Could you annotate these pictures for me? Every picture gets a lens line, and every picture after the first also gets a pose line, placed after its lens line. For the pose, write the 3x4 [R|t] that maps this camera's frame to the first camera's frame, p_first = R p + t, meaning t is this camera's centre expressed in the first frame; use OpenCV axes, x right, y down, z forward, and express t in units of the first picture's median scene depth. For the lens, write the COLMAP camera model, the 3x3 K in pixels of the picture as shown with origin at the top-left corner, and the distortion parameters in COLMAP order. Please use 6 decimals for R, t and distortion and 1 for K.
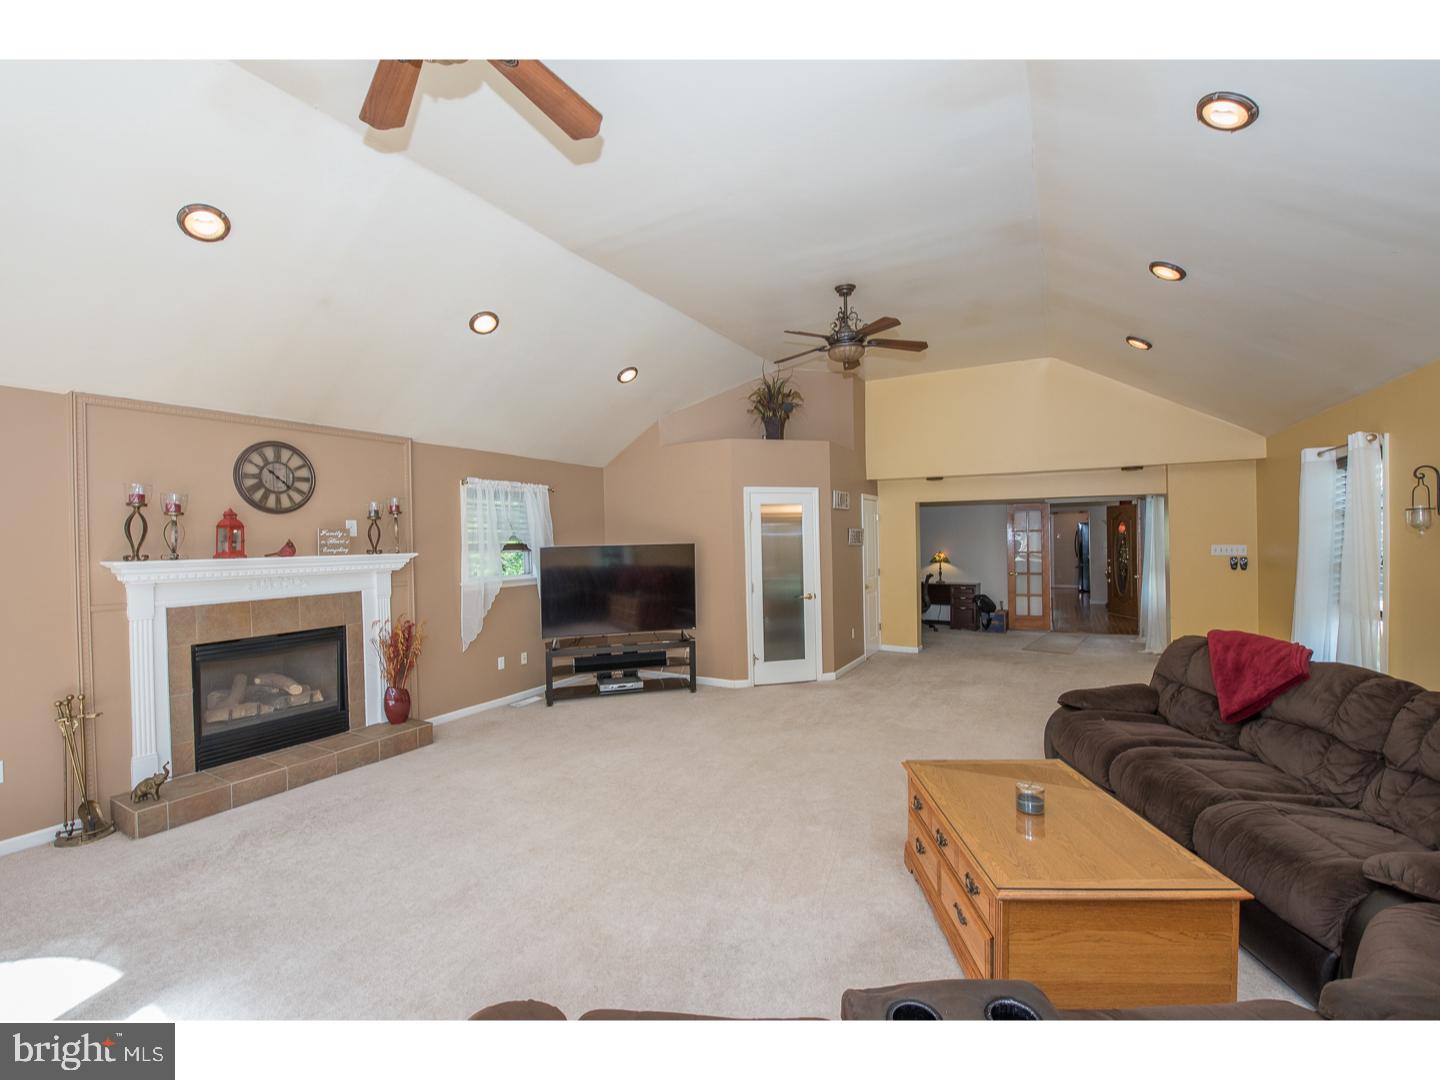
lens RADIAL K [[606.0, 0, 720.0], [0, 606.0, 540.0], [0, 0, 1]] dist [-0.000256, -0.000062]
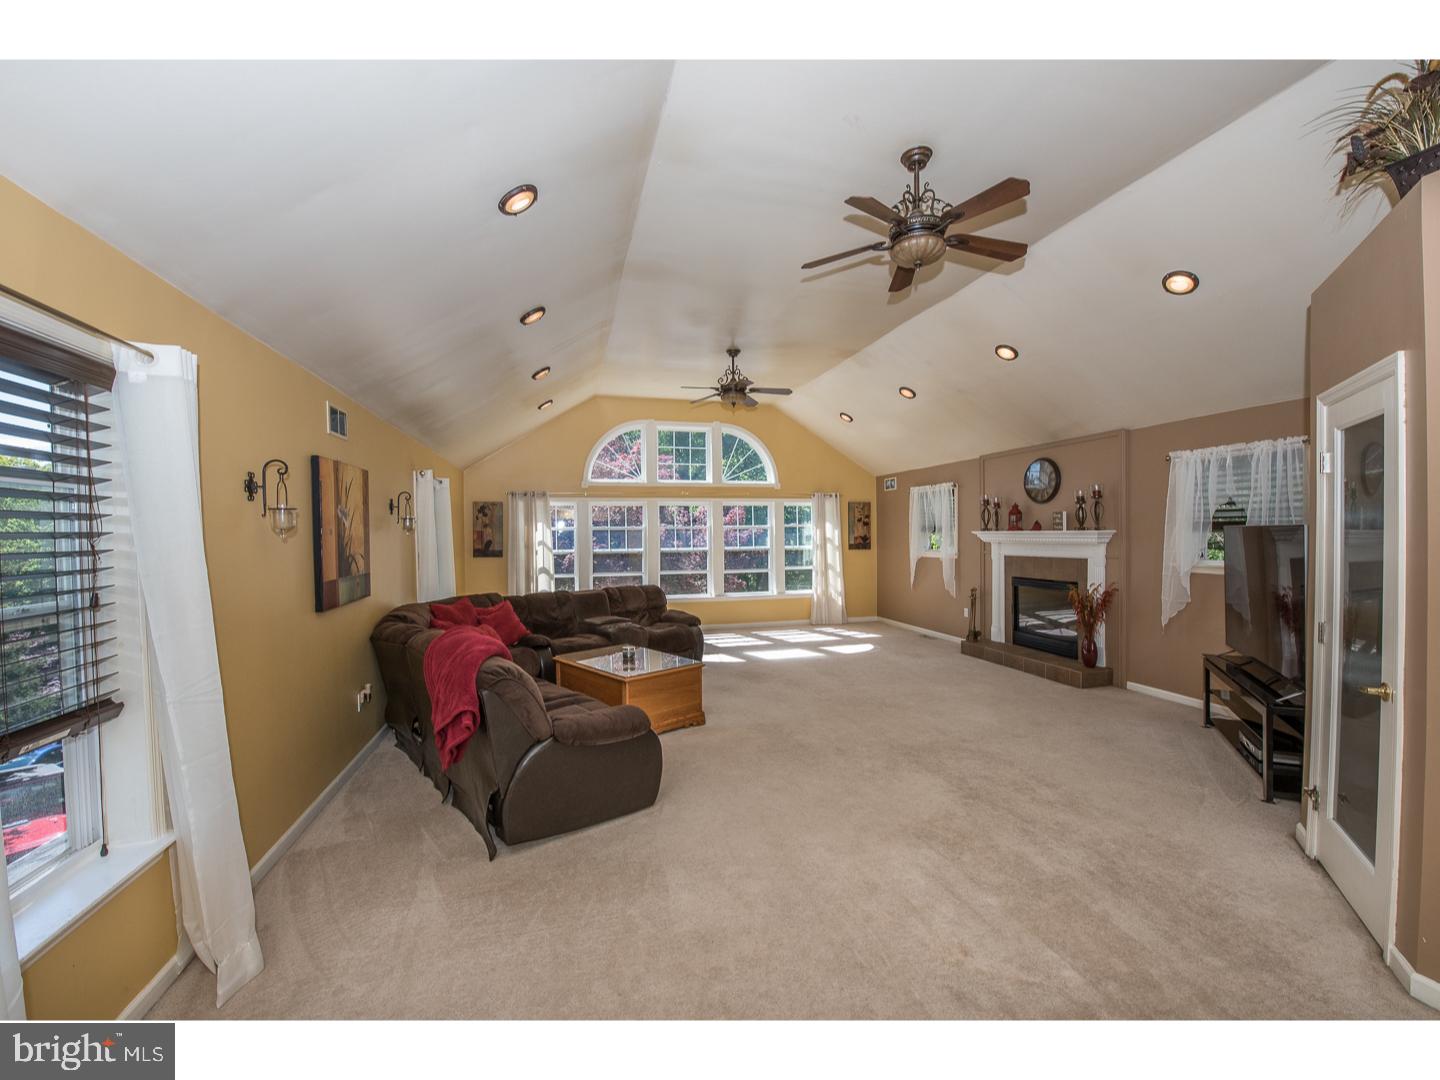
lens RADIAL K [[606.0, 0, 720.0], [0, 606.0, 540.0], [0, 0, 1]] dist [-0.000256, -0.000062]
pose [[-0.703040, 0.032652, -0.710401, 1.007696], [0.023430, 0.999467, 0.022751, -0.003539], [0.710764, -0.000650, -0.703430, 1.549341]]
